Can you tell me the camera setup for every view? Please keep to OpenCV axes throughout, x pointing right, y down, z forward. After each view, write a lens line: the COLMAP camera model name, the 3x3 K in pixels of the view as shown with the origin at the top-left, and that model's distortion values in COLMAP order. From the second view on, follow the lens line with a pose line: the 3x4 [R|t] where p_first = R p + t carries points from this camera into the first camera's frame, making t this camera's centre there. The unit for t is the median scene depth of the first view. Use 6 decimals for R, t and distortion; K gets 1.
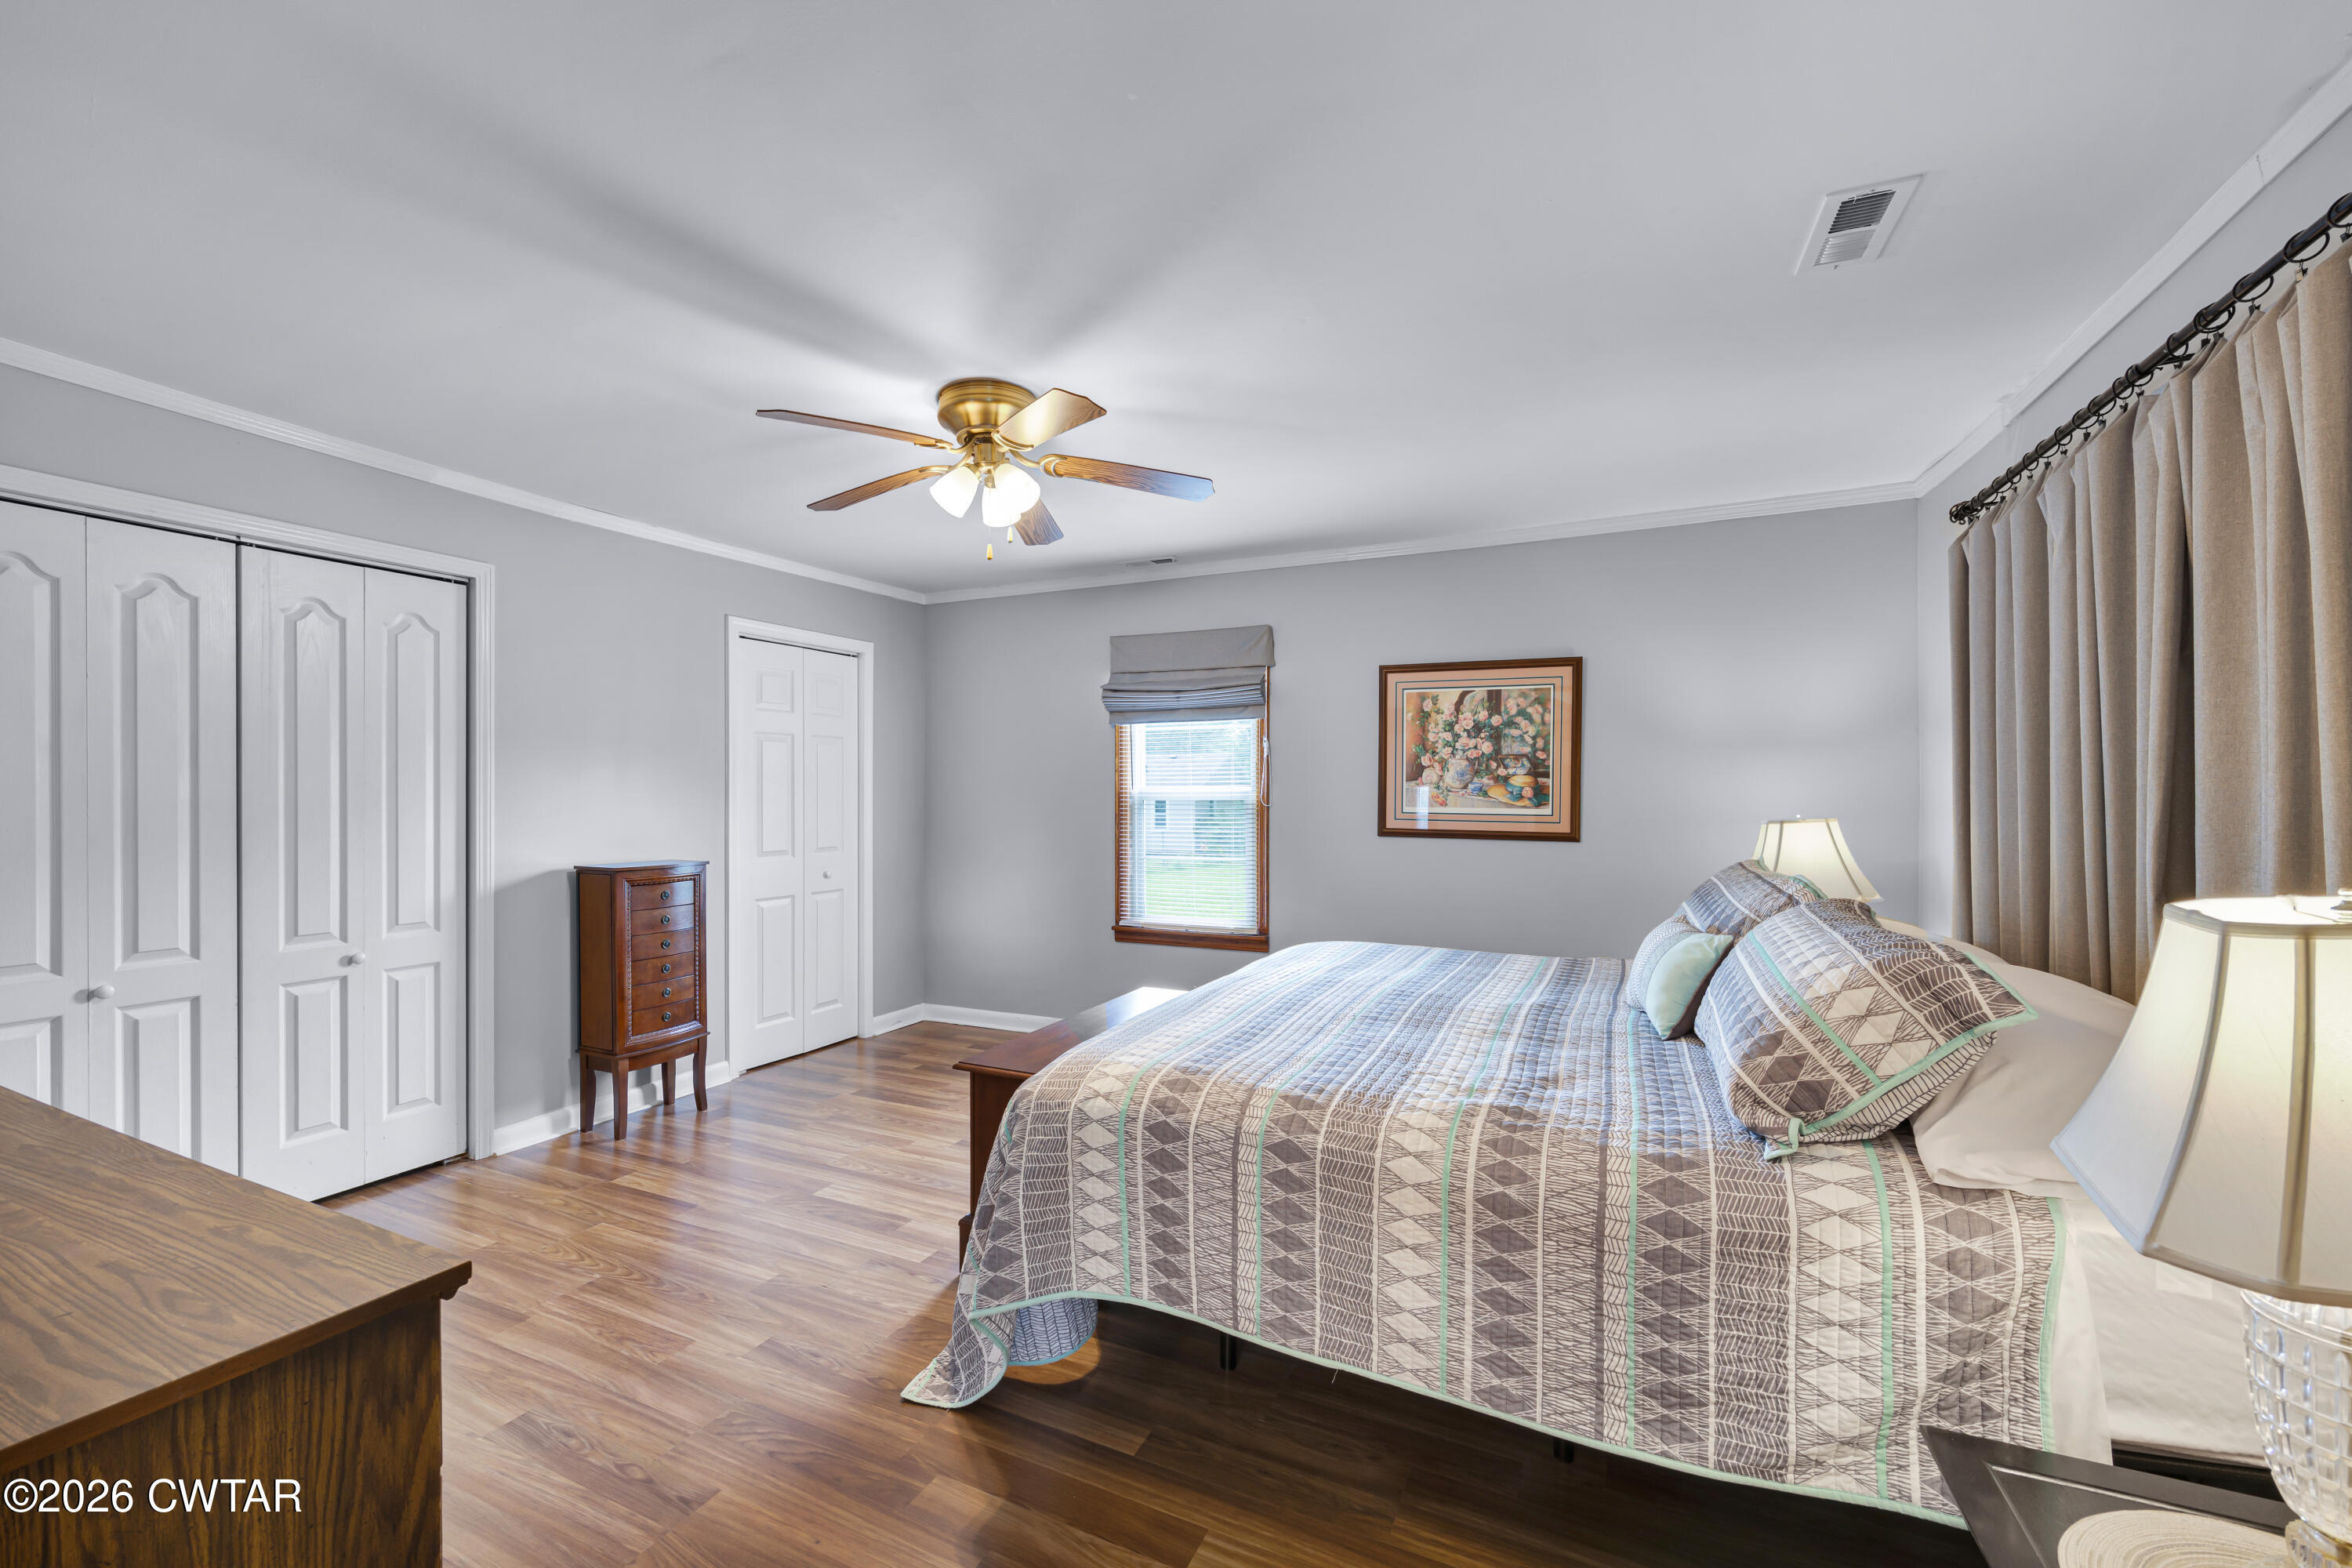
lens RADIAL K [[942.2, 0, 1180.1], [0, 942.2, 796.1], [0, 0, 1]] dist [-0.001246, 0.000129]
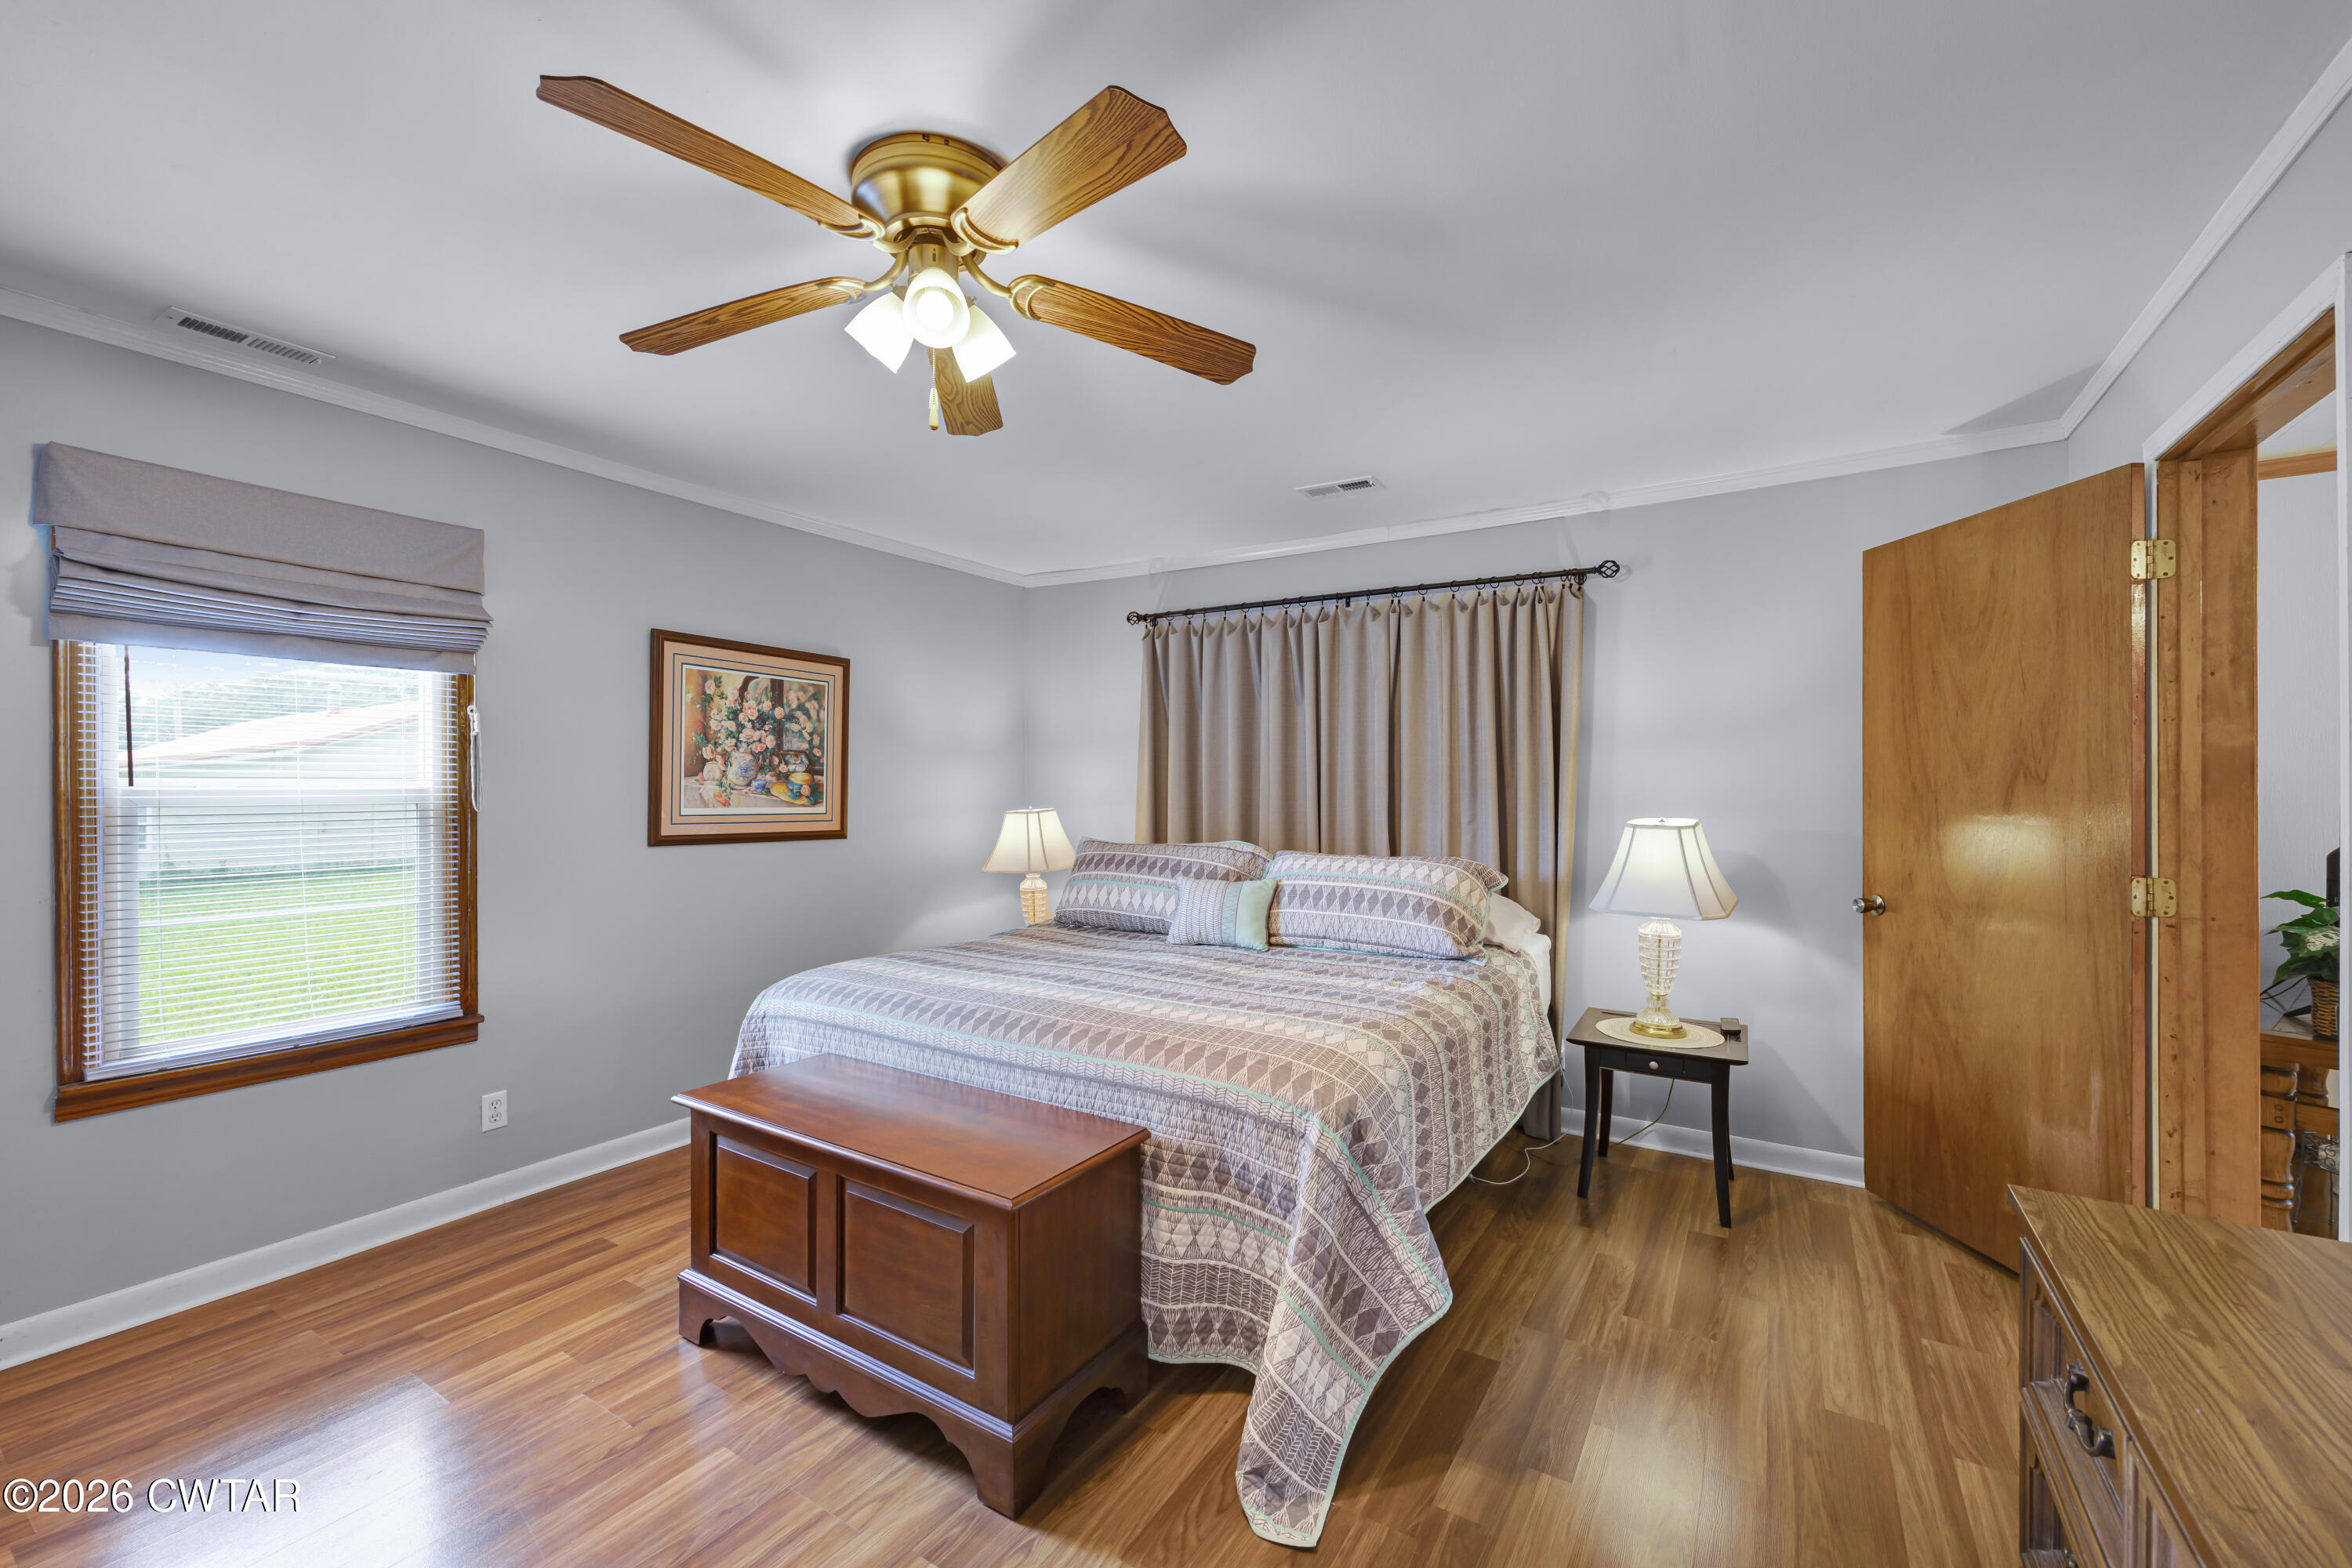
lens RADIAL K [[948.9, 0, 1179.2], [0, 948.9, 789.9], [0, 0, 1]] dist [0.001609, 0.000502]
pose [[0.123822, -0.000035, 0.992304, -0.541869], [0.005370, 0.999985, -0.000635, -0.001642], [-0.992290, 0.005407, 0.123821, 0.493638]]
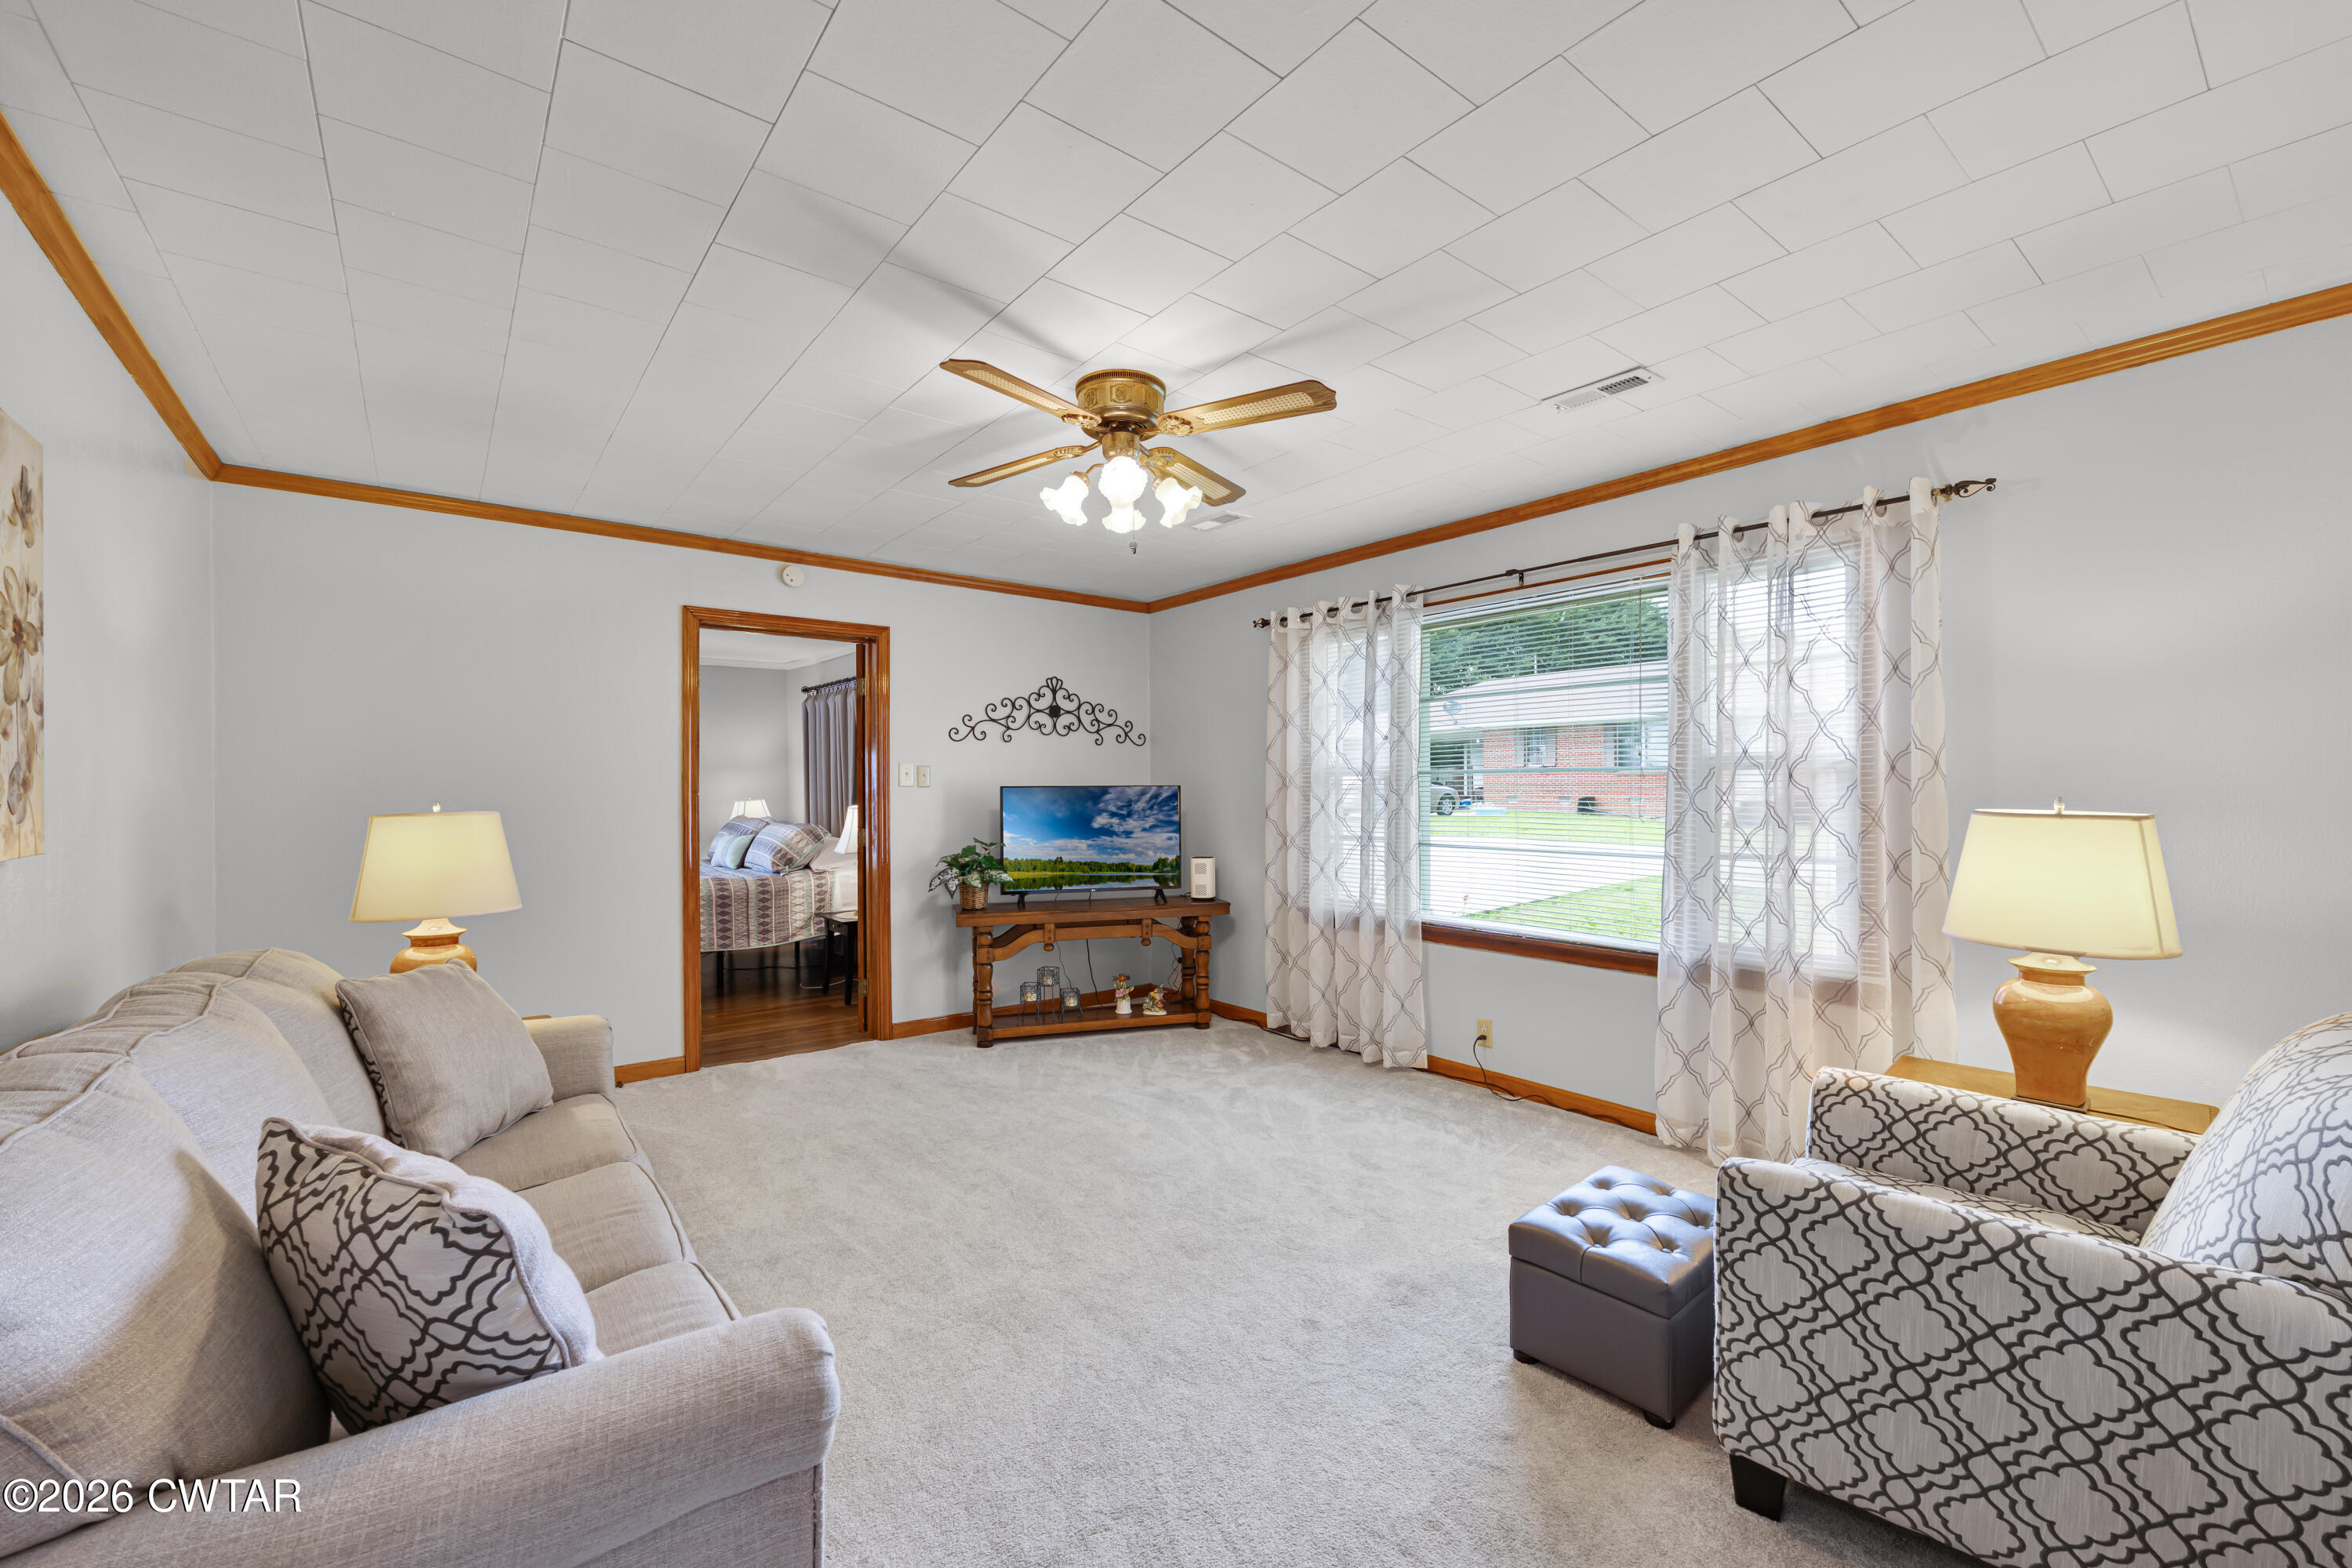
lens RADIAL K [[948.9, 0, 1179.2], [0, 948.9, 789.9], [0, 0, 1]] dist [0.001609, 0.000502]
pose [[0.445933, -0.003456, 0.895060, -0.848957], [0.005403, 0.999985, 0.001169, 0.000677], [-0.895050, 0.004315, 0.445945, -0.887298]]
